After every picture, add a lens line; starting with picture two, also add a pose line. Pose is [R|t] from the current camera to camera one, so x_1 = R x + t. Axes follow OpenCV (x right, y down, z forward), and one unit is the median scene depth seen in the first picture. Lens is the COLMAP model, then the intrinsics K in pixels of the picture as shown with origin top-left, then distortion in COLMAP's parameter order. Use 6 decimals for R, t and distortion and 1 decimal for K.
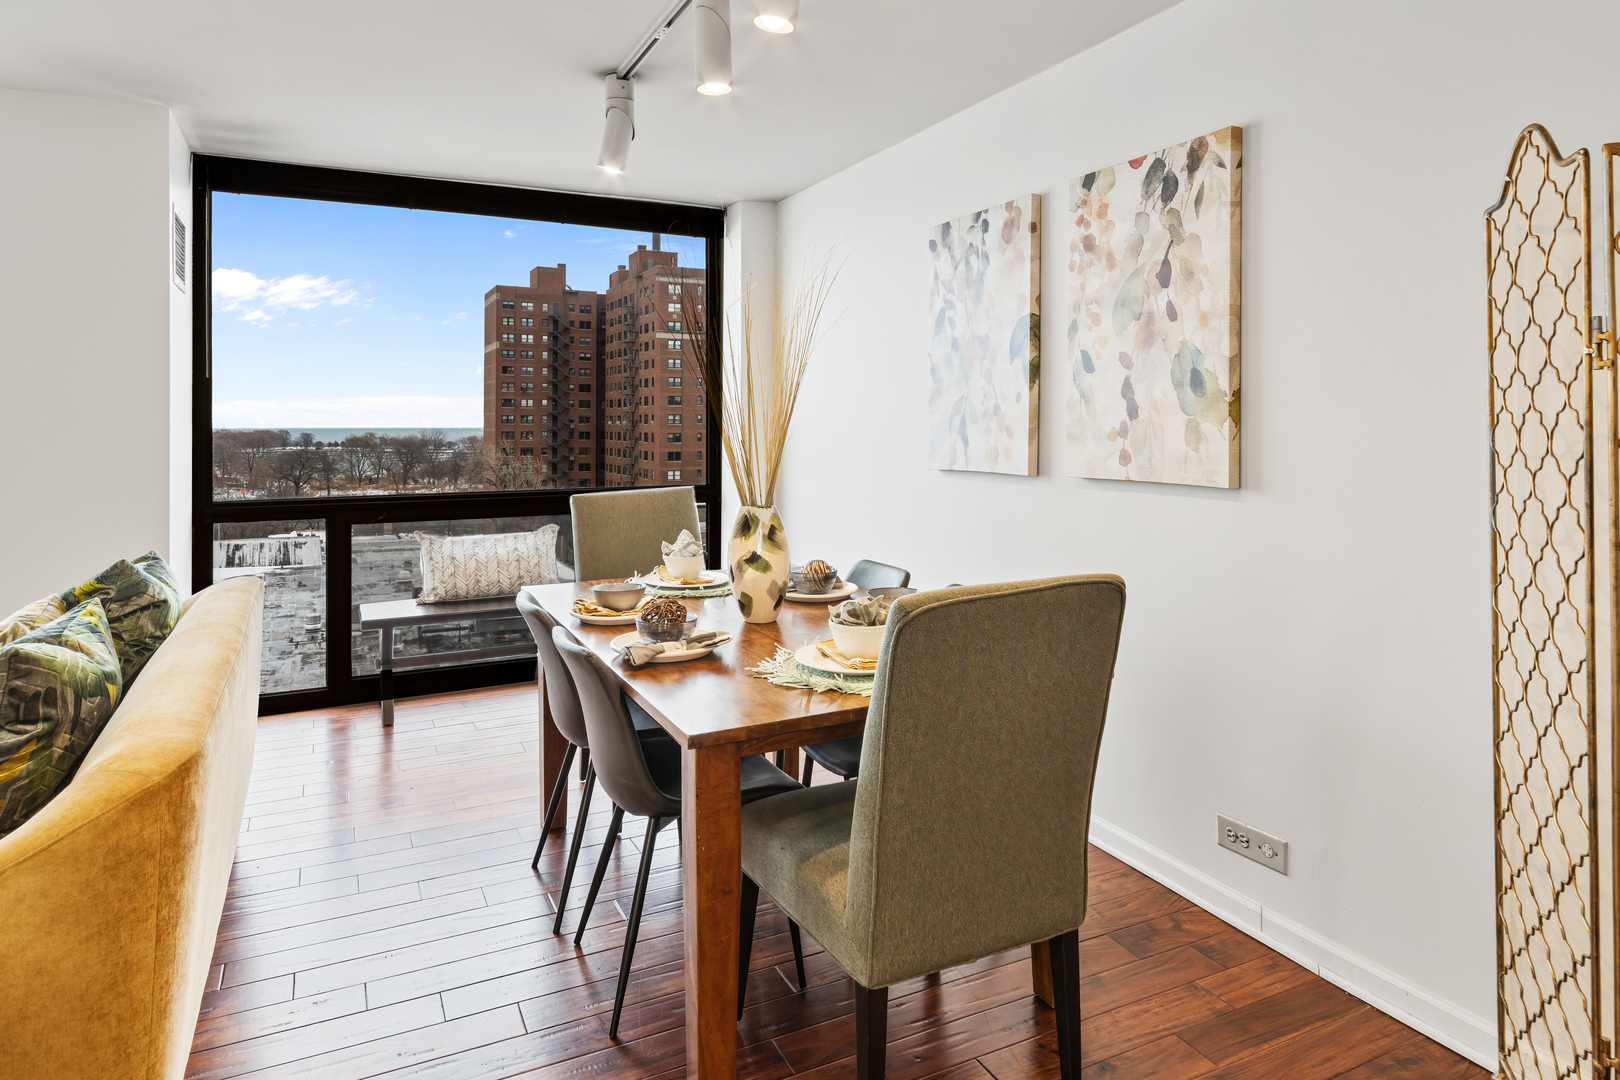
lens RADIAL K [[968.9, 0, 807.0], [0, 968.9, 420.7], [0, 0, 1]] dist [0.000947, -0.000522]
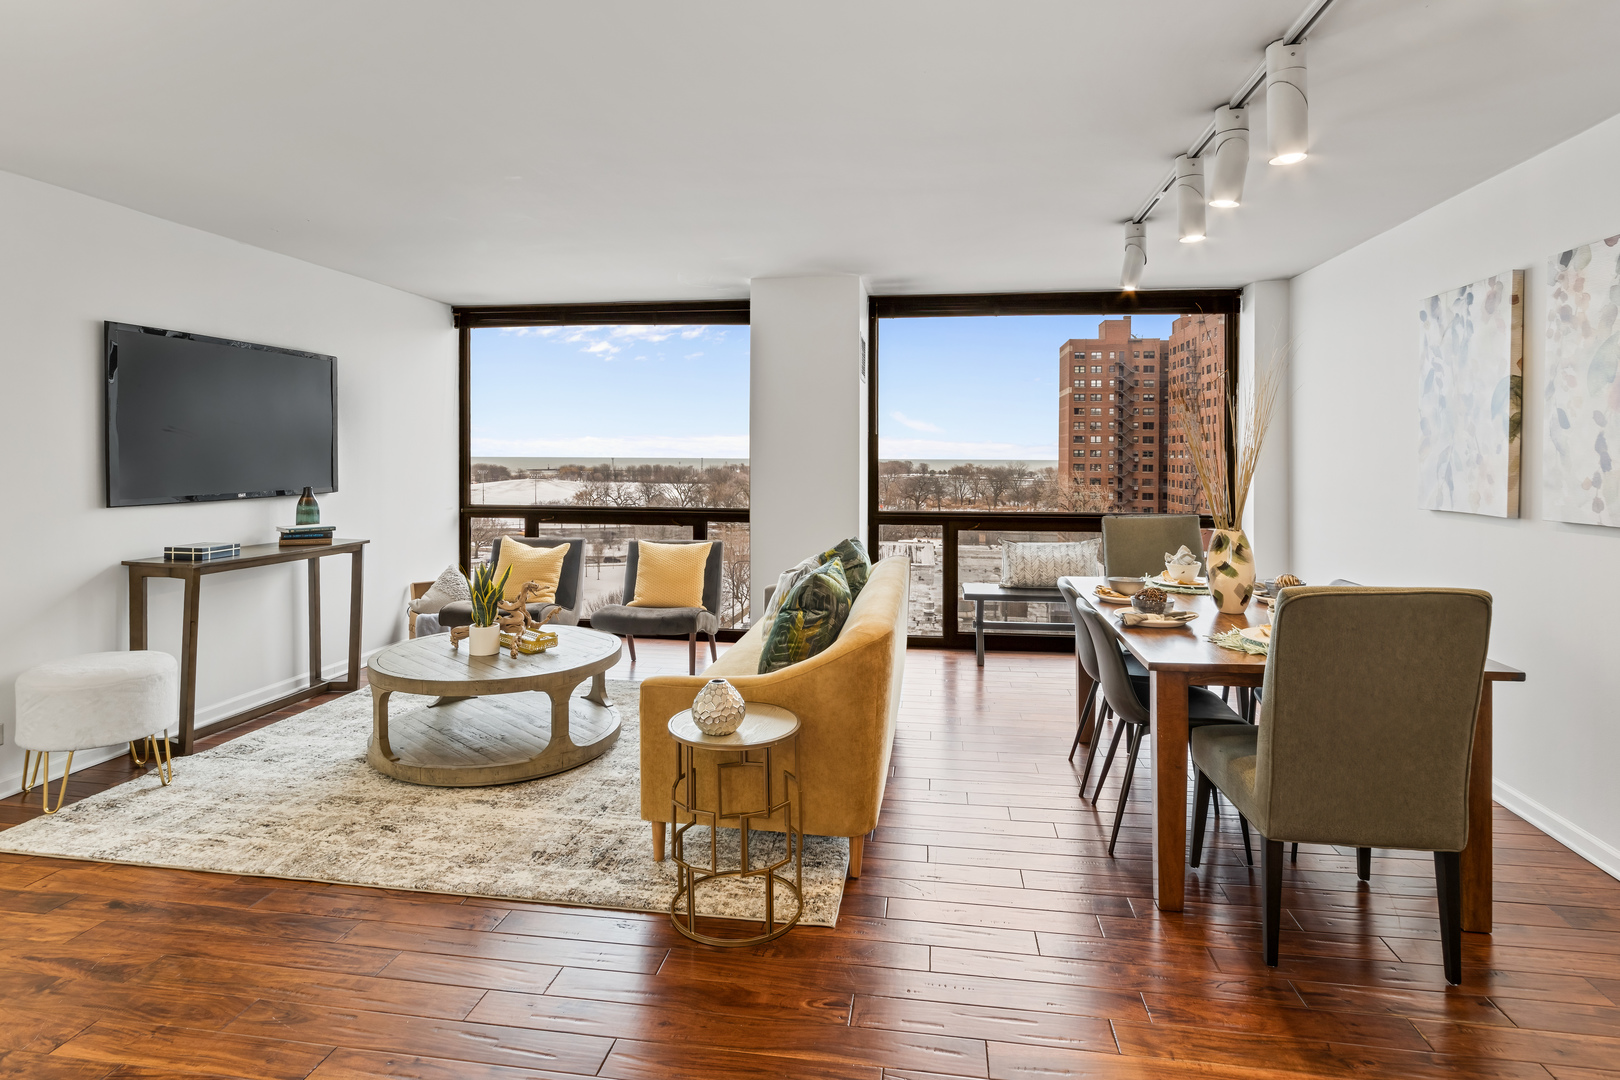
lens RADIAL K [[829.4, 0, 809.5], [0, 829.4, 452.9], [0, 0, 1]] dist [0.015743, -0.000102]
pose [[0.817495, 0.001660, -0.575934, 0.117441], [-0.002627, 0.999996, -0.000847, -0.015640], [0.575930, 0.002206, 0.817496, -0.263016]]
